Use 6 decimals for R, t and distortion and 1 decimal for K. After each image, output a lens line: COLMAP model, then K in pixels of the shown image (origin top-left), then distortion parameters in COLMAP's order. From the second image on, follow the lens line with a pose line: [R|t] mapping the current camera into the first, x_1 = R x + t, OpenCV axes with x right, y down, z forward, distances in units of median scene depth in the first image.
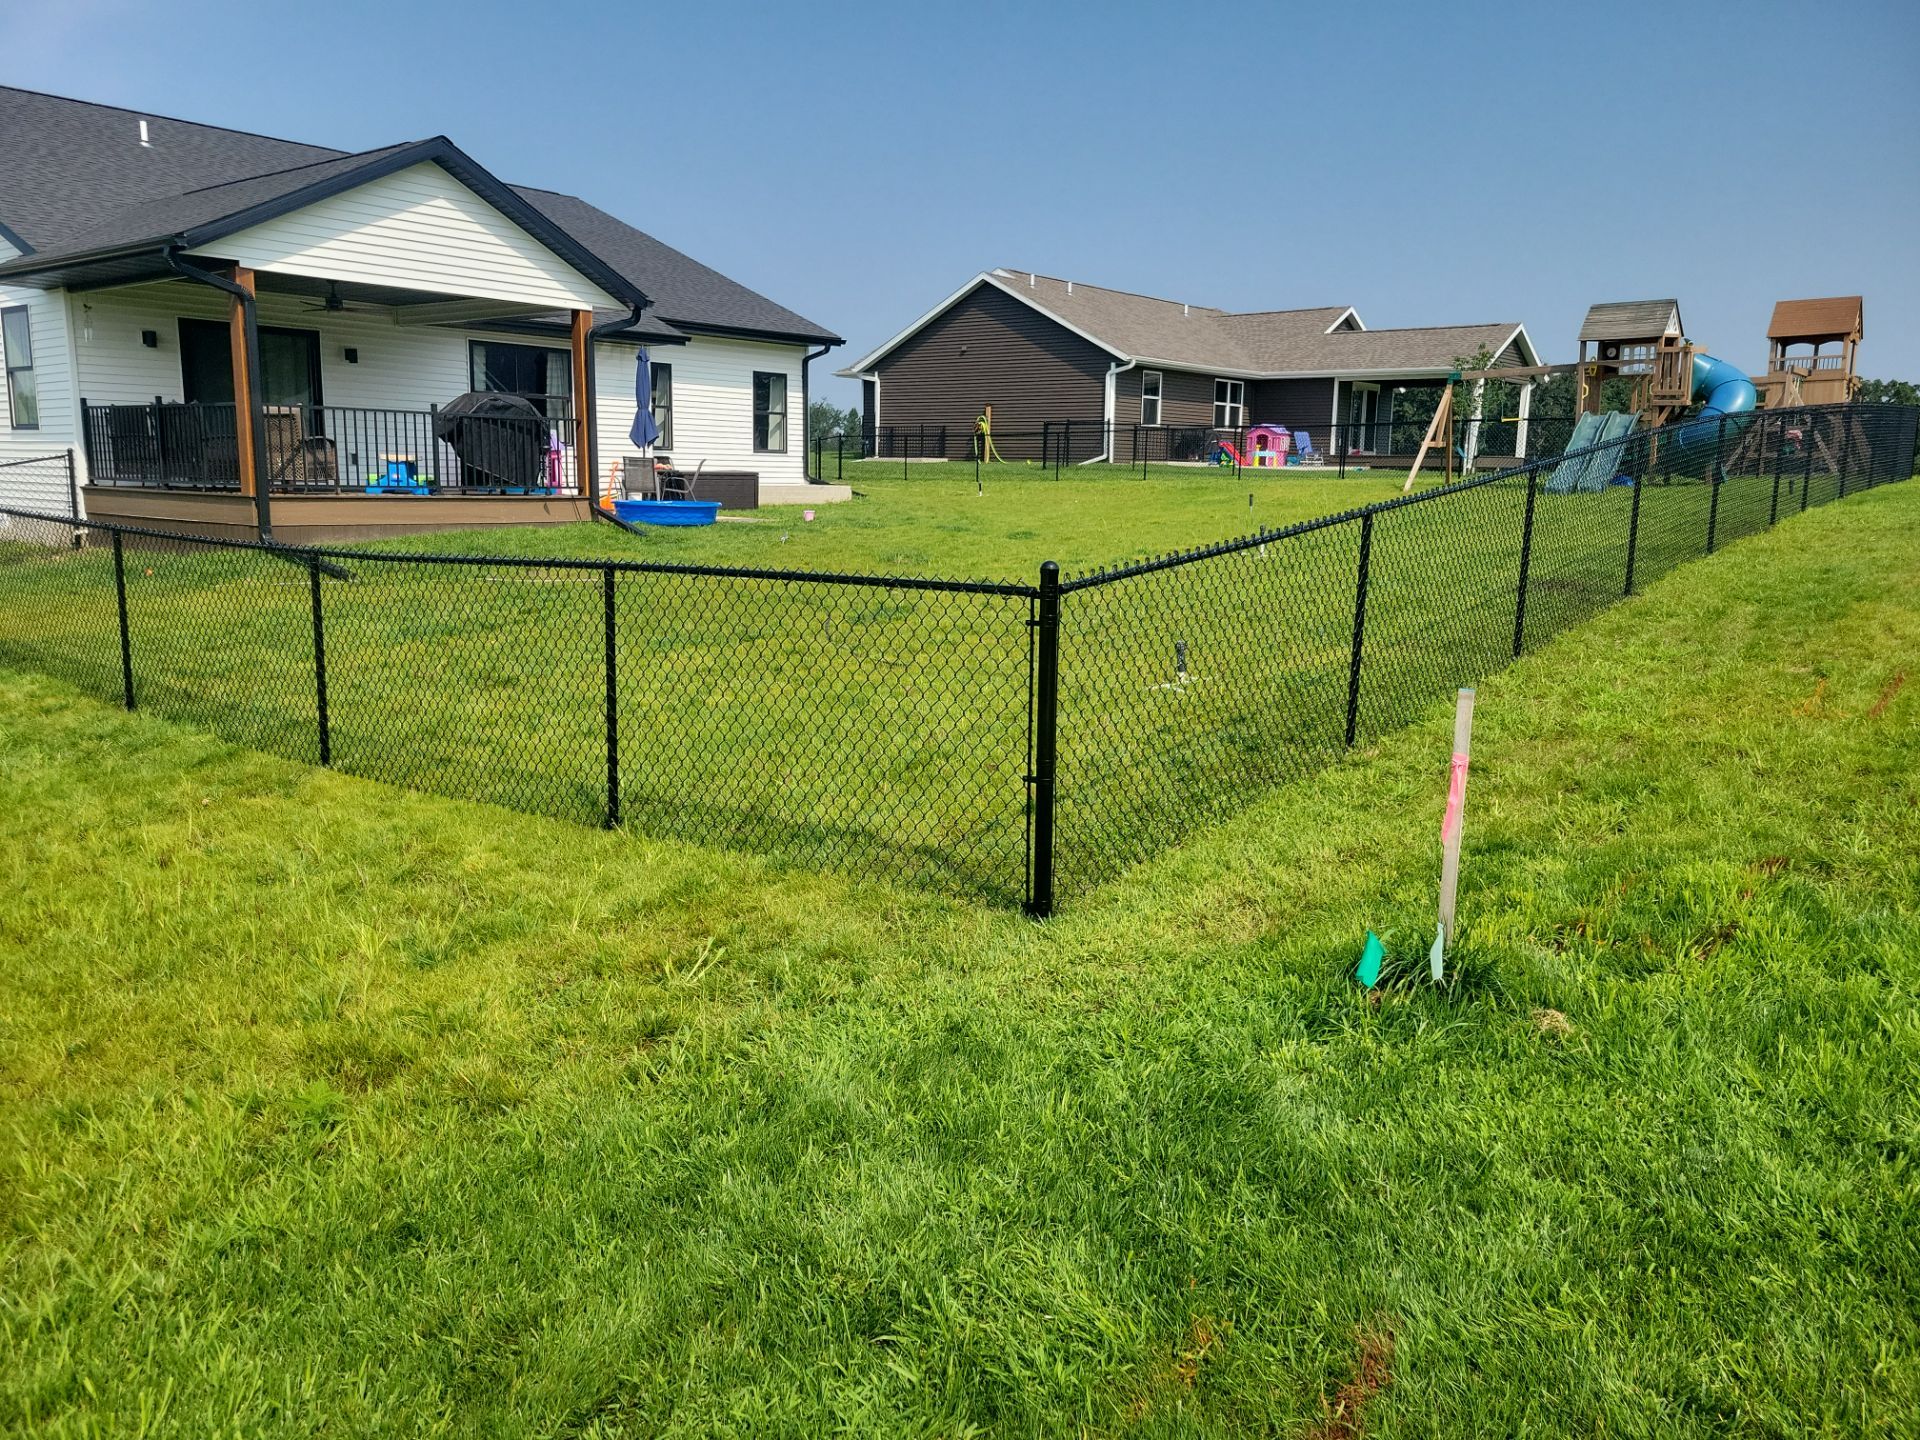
lens RADIAL K [[1425.0, 0, 948.9], [0, 1425.0, 708.9], [0, 0, 1]] dist [0.055699, -0.038293]
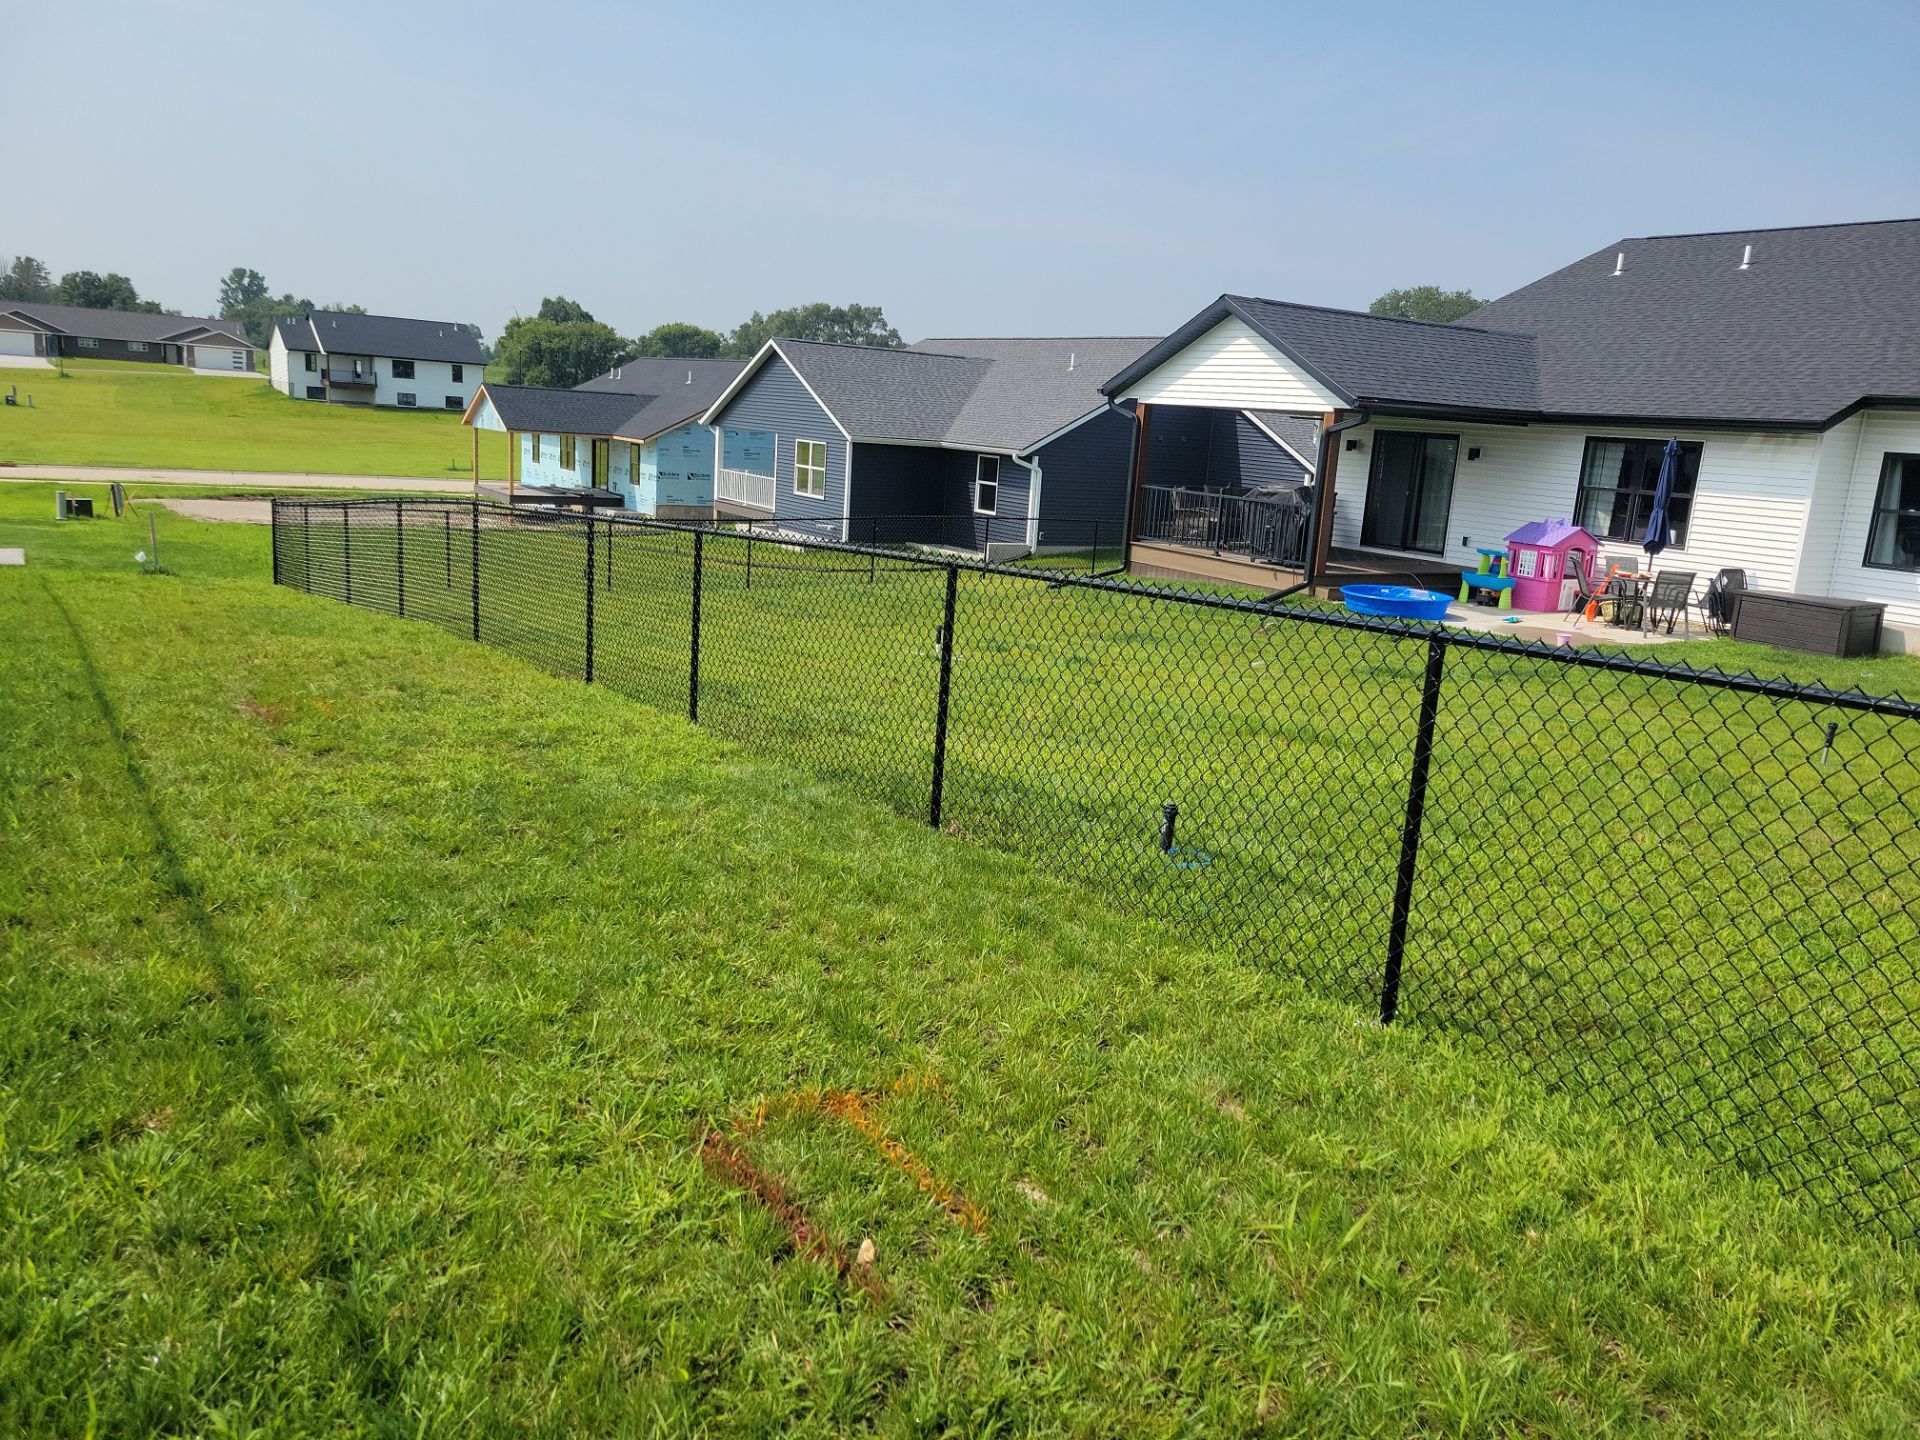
lens RADIAL K [[1426.4, 0, 965.7], [0, 1426.4, 710.9], [0, 0, 1]] dist [0.049029, -0.027382]
pose [[-0.309551, 0.157818, -0.937695, 0.945848], [-0.226841, 0.945403, 0.234000, -0.255016], [0.923429, 0.285143, -0.256851, 1.097235]]
